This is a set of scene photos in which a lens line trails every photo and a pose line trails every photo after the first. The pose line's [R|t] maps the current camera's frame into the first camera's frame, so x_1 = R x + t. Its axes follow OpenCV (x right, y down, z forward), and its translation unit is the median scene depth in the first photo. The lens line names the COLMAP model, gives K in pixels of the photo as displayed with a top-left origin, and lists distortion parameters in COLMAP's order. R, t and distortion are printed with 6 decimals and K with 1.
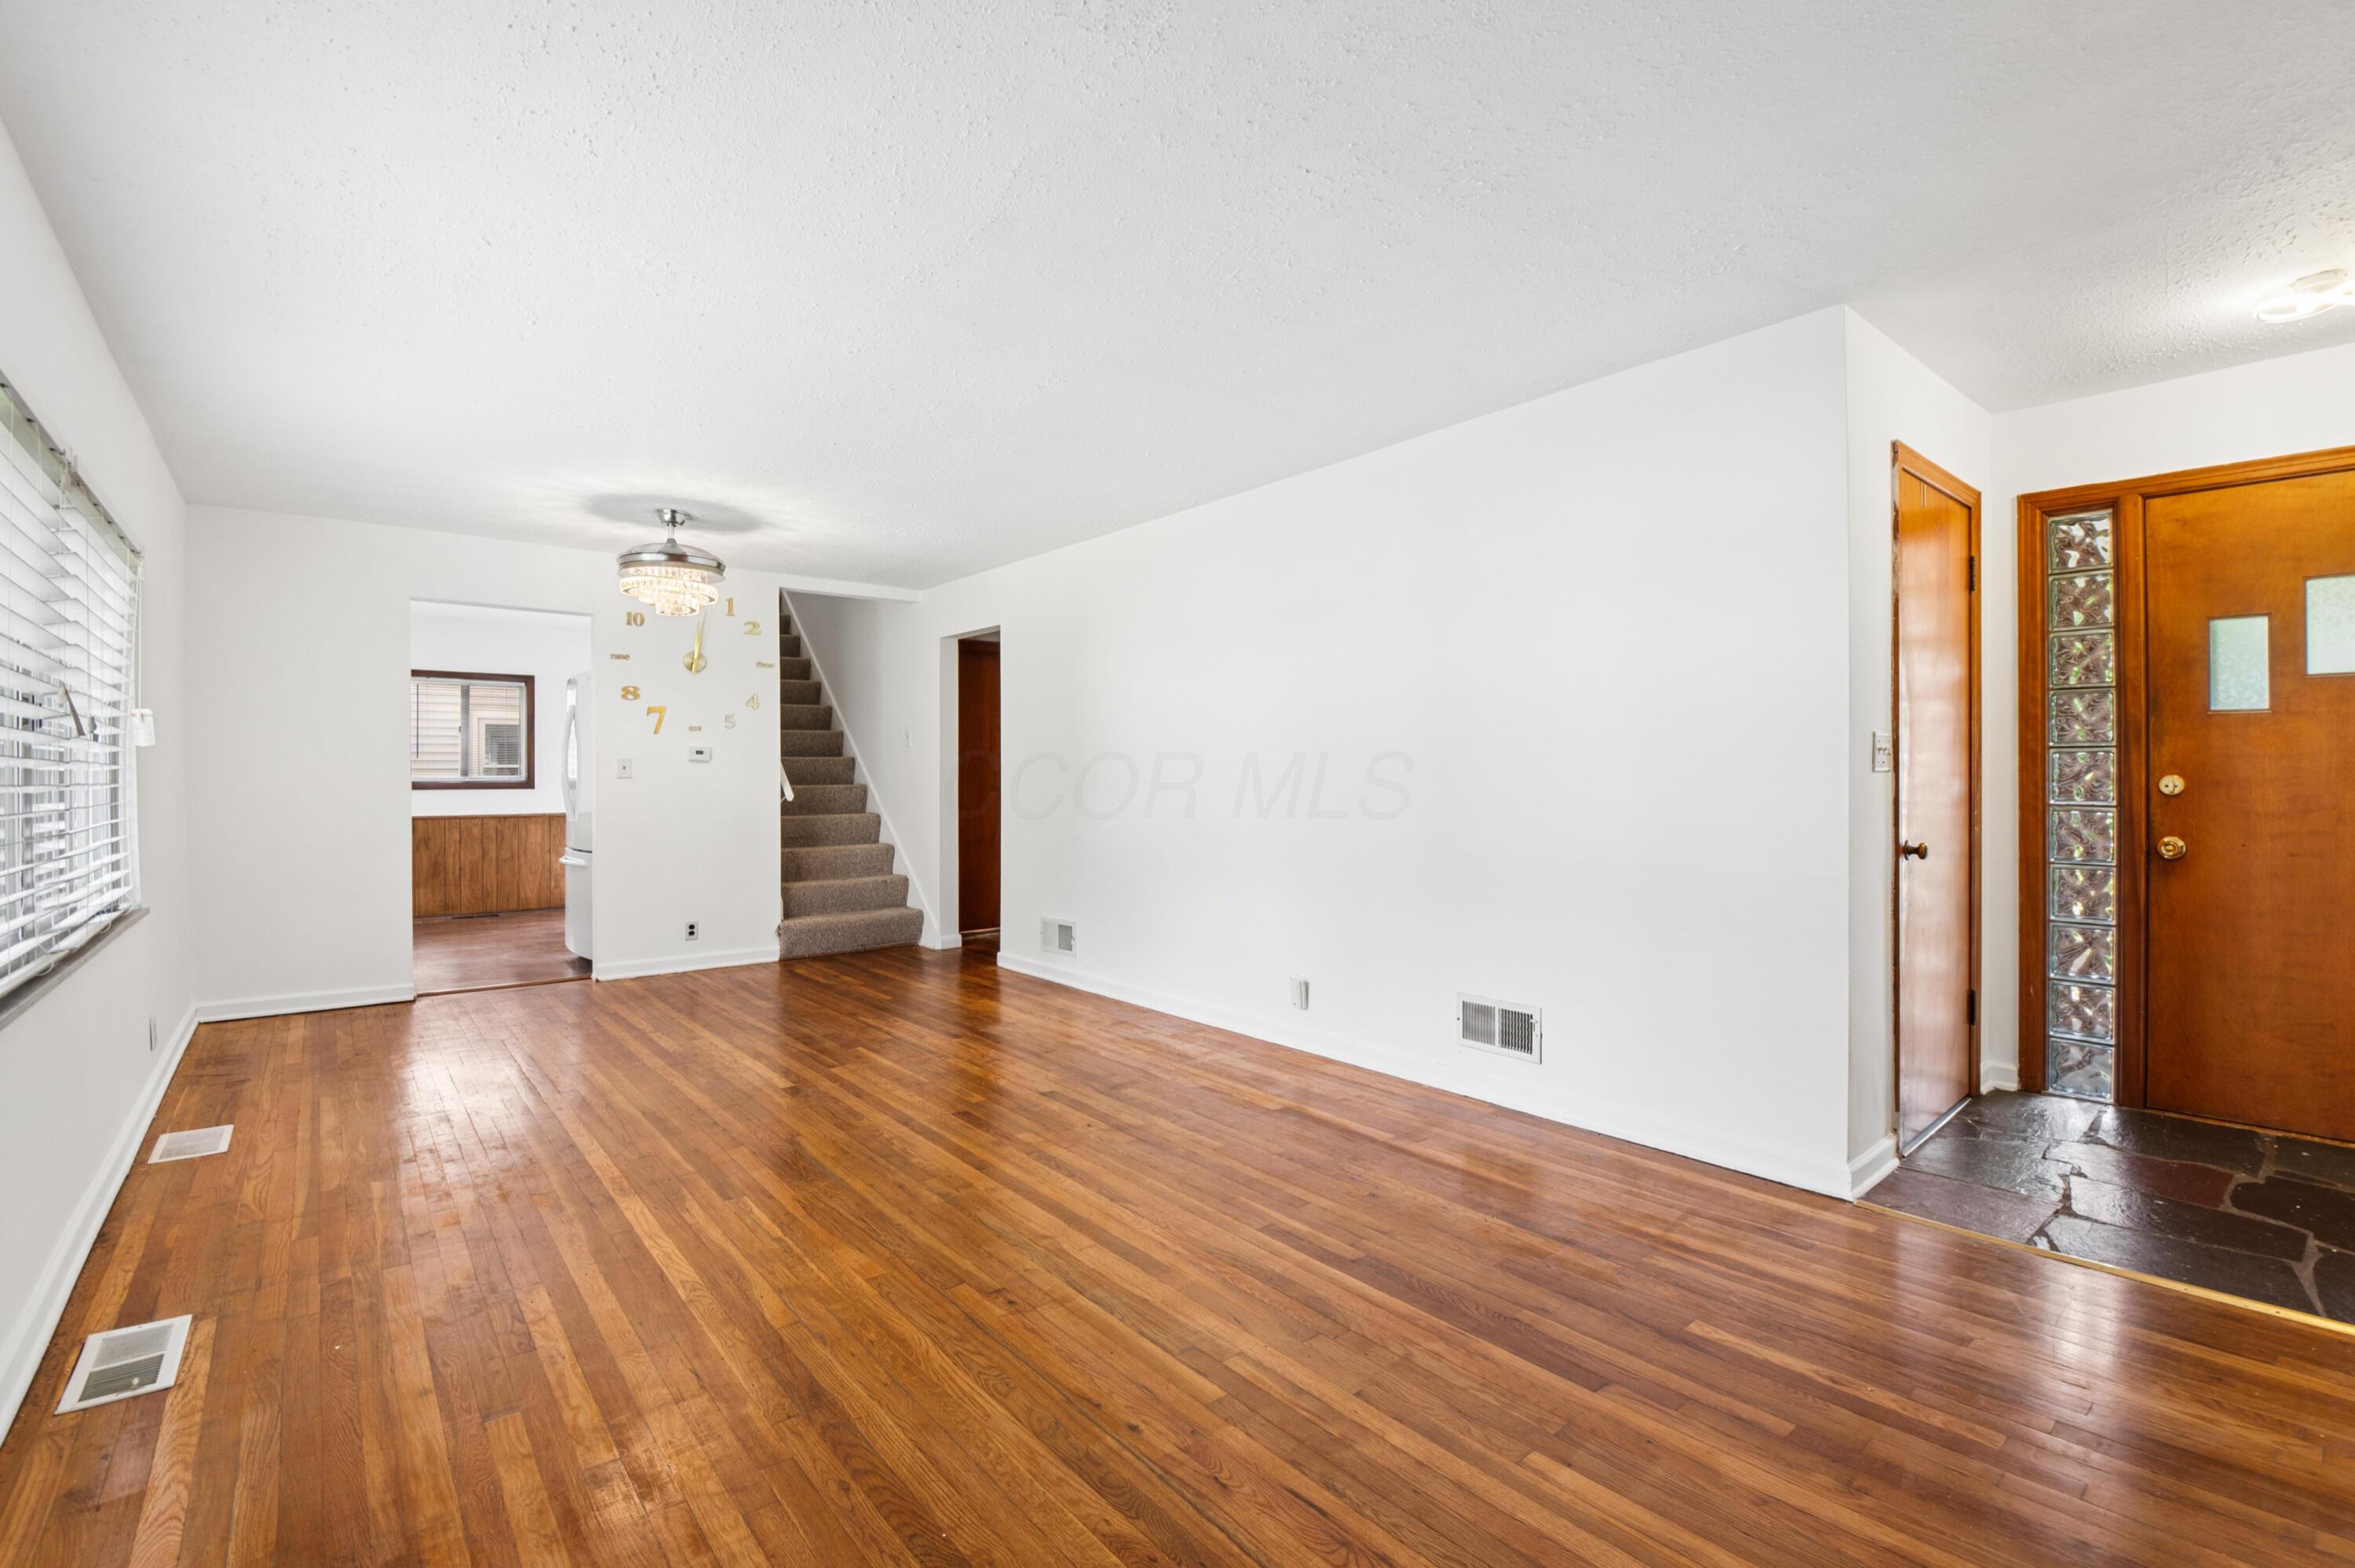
lens RADIAL K [[1040.7, 0, 1211.5], [0, 1040.7, 756.3], [0, 0, 1]] dist [0.059713, -0.027628]
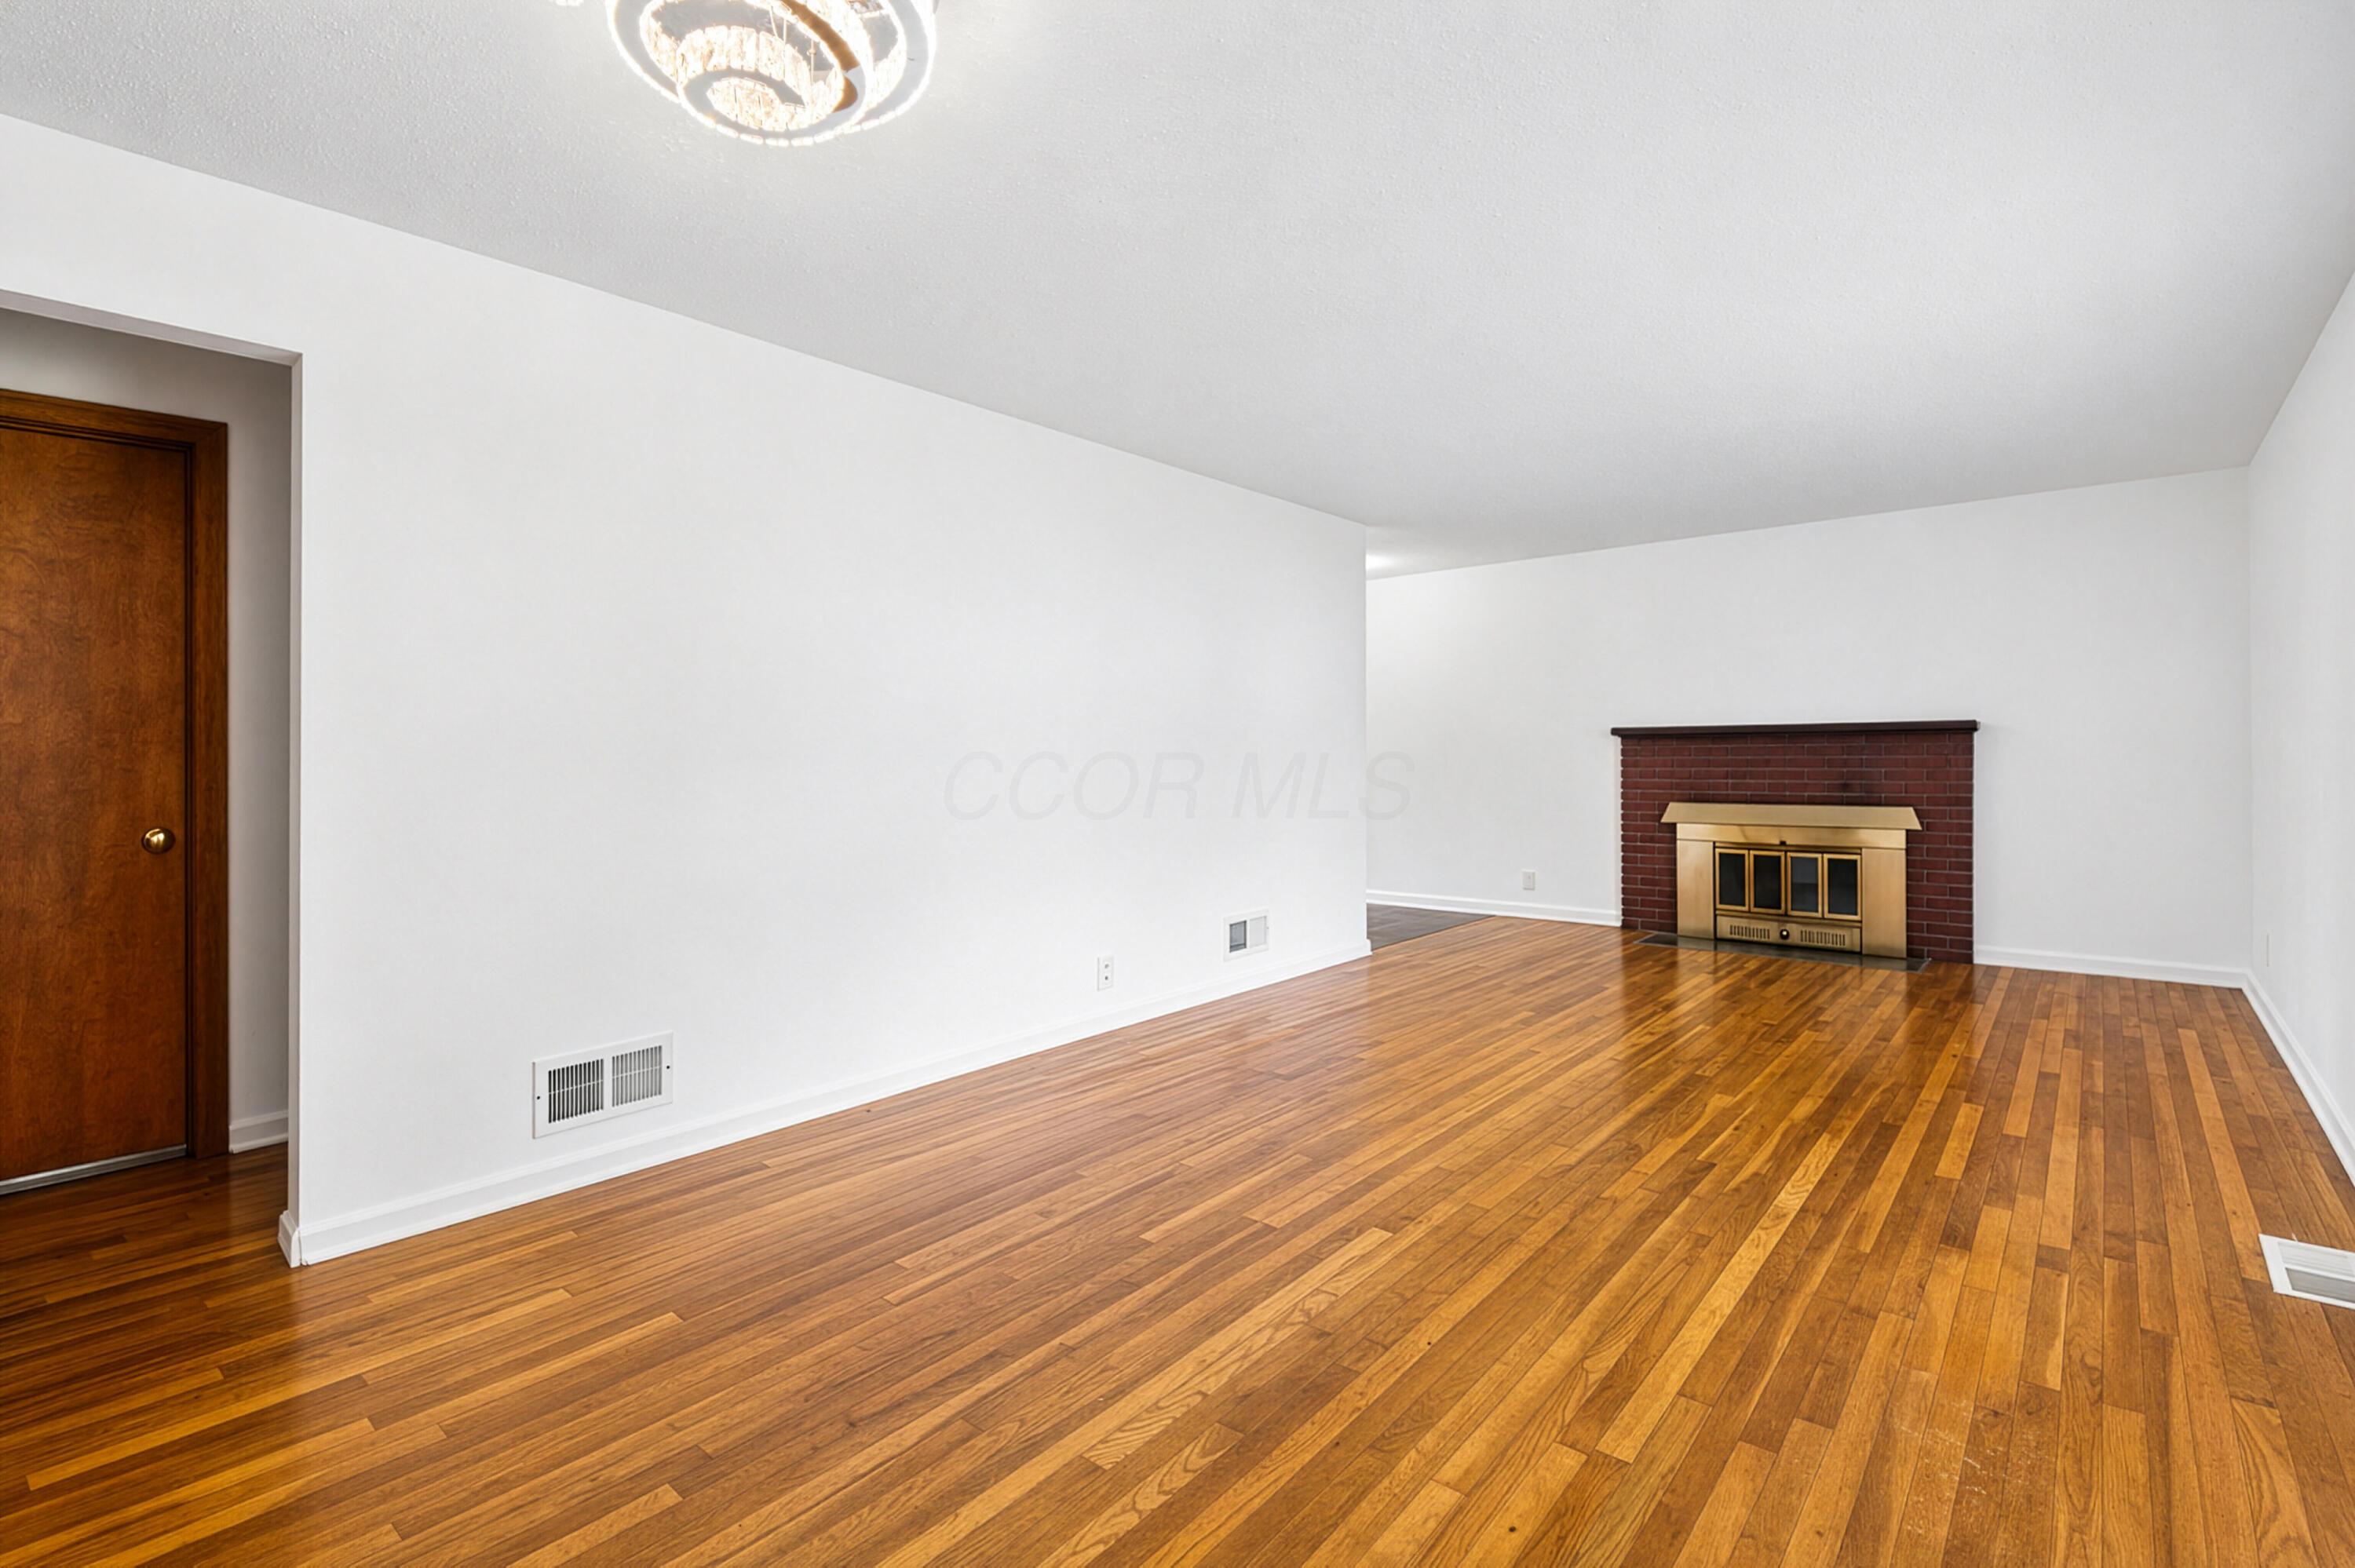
lens RADIAL K [[1040.7, 0, 1211.5], [0, 1040.7, 756.3], [0, 0, 1]] dist [0.059713, -0.027628]
pose [[-0.170025, 0.007670, 0.985410, -1.121589], [-0.005215, 0.999949, -0.008683, 0.042257], [-0.985426, -0.006615, -0.169977, 1.354783]]
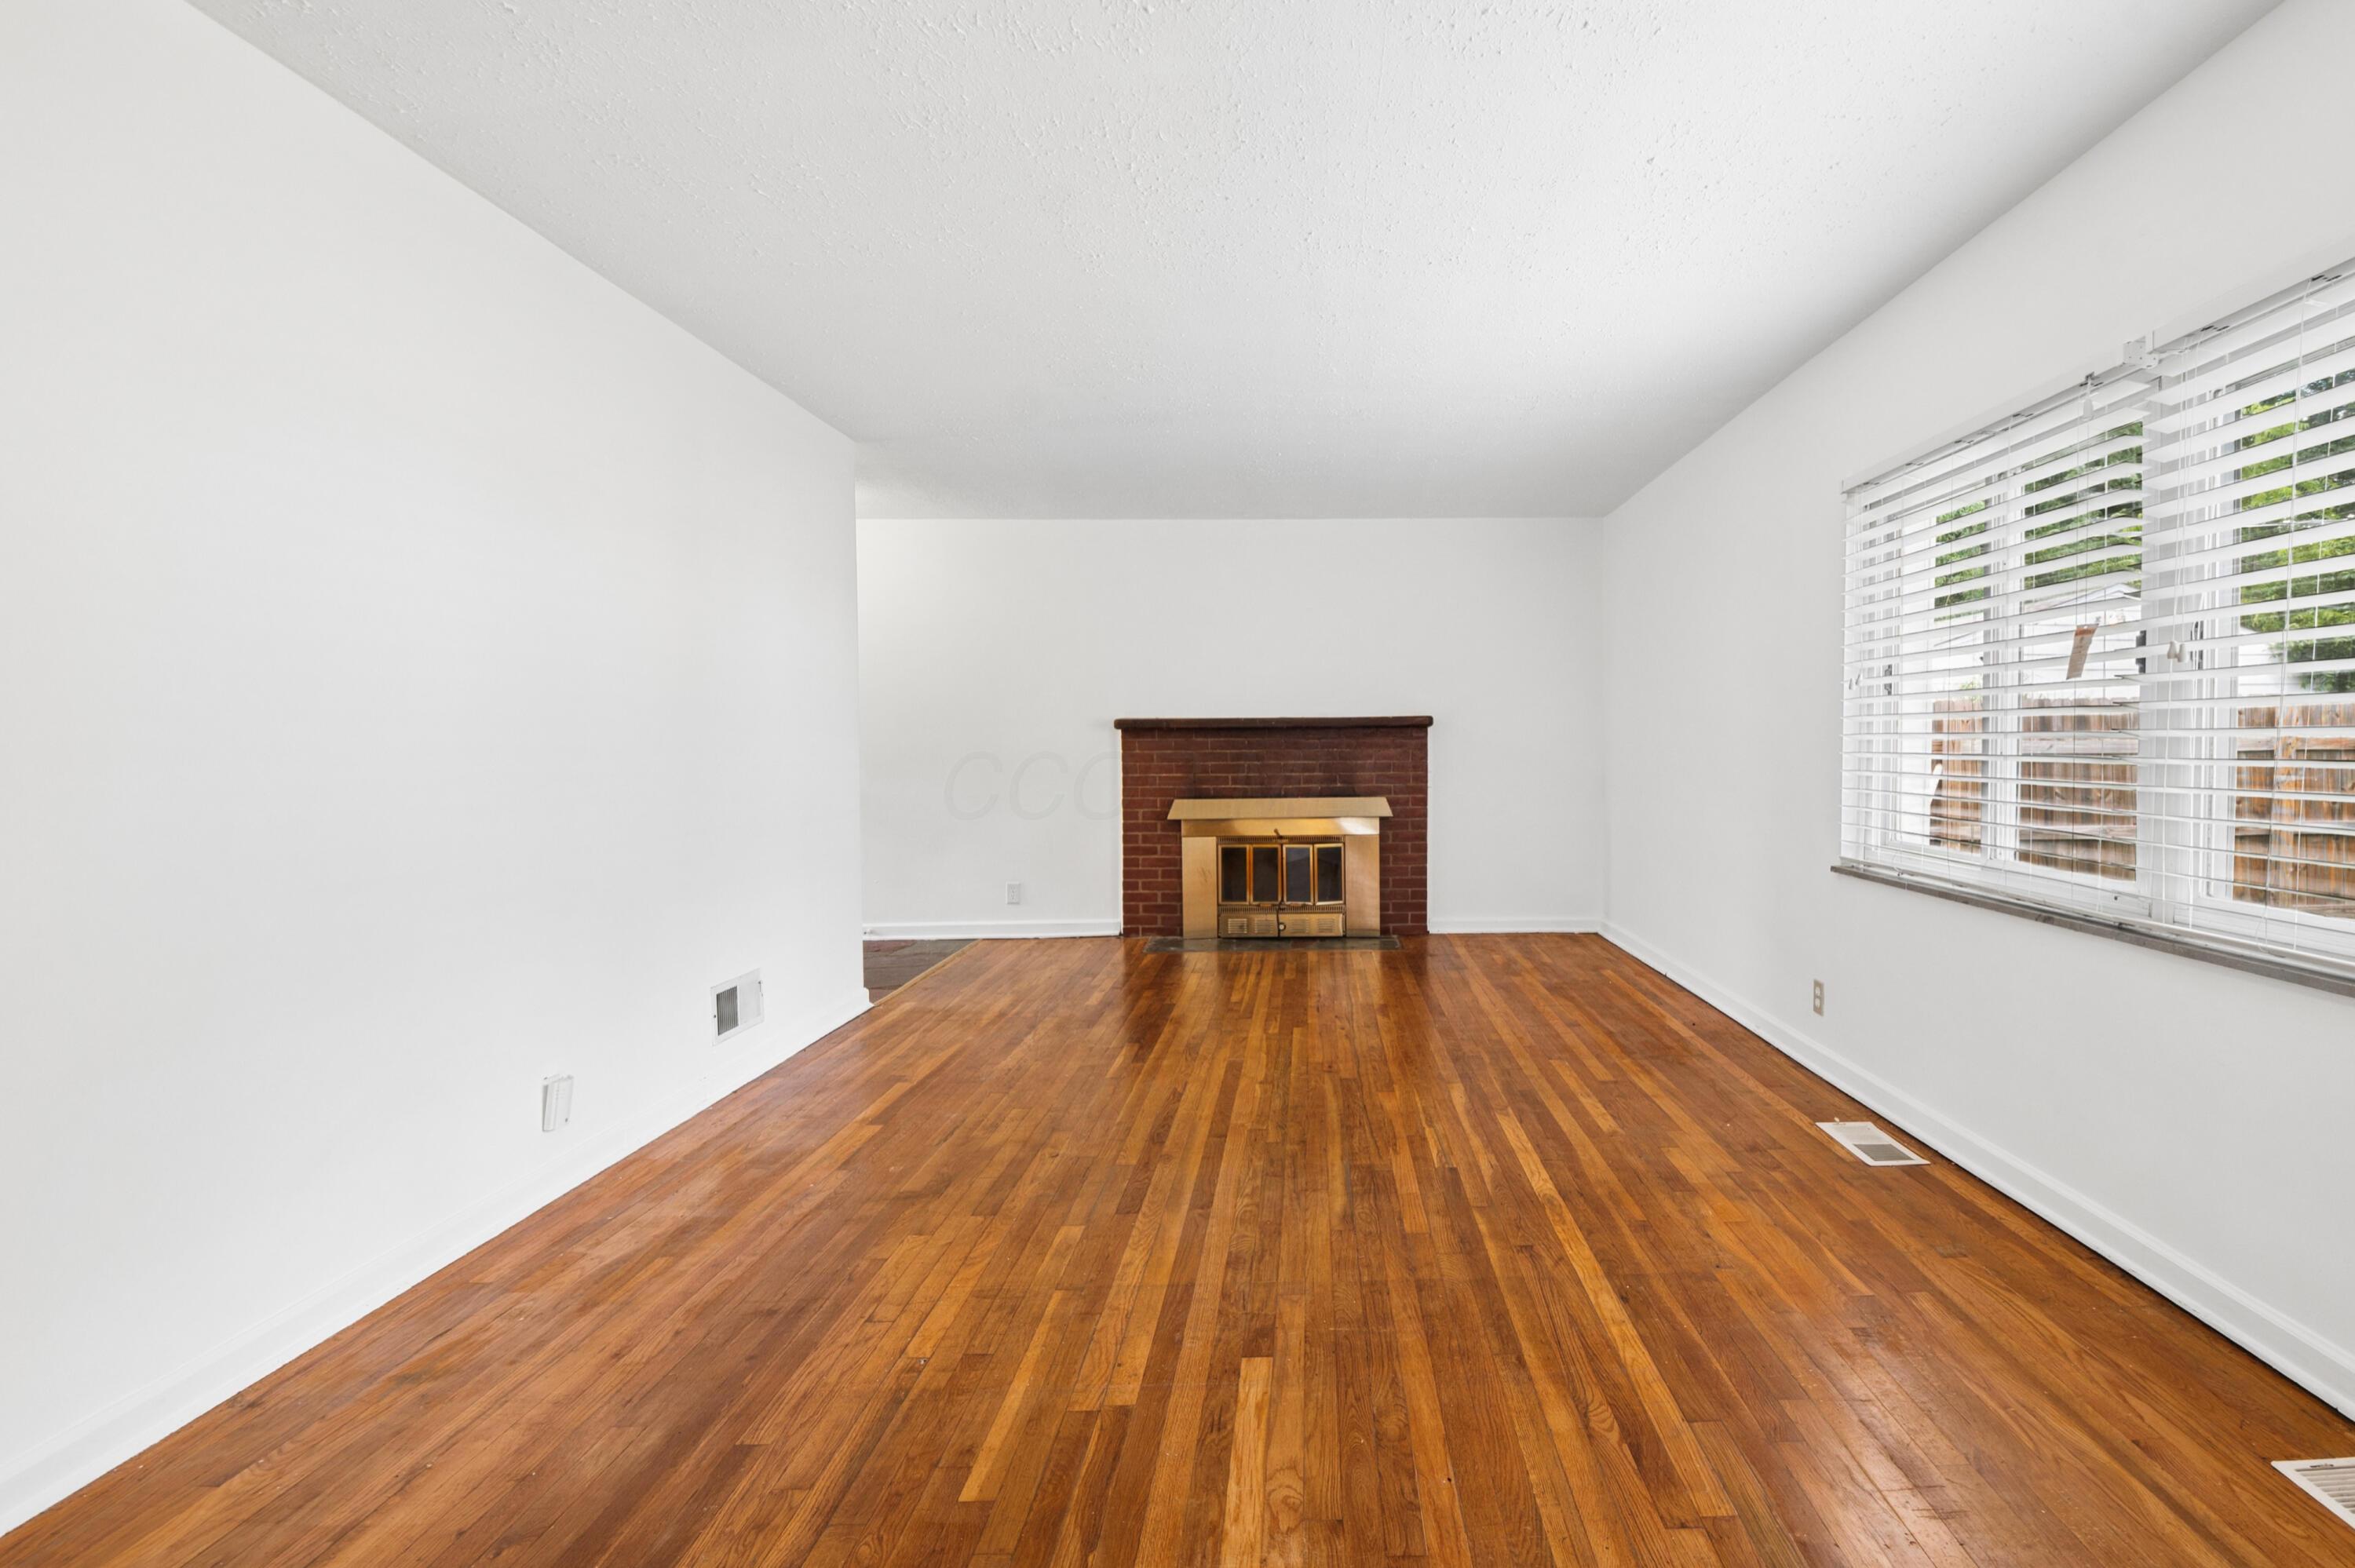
lens RADIAL K [[1156.8, 0, 1301.5], [0, 1156.8, 792.8], [0, 0, 1]] dist [0.036034, -0.054162]
pose [[-0.755957, -0.011683, 0.654517, -0.856639], [0.007173, 0.999633, 0.026128, 0.043686], [-0.654582, 0.024447, -0.755596, 1.552744]]
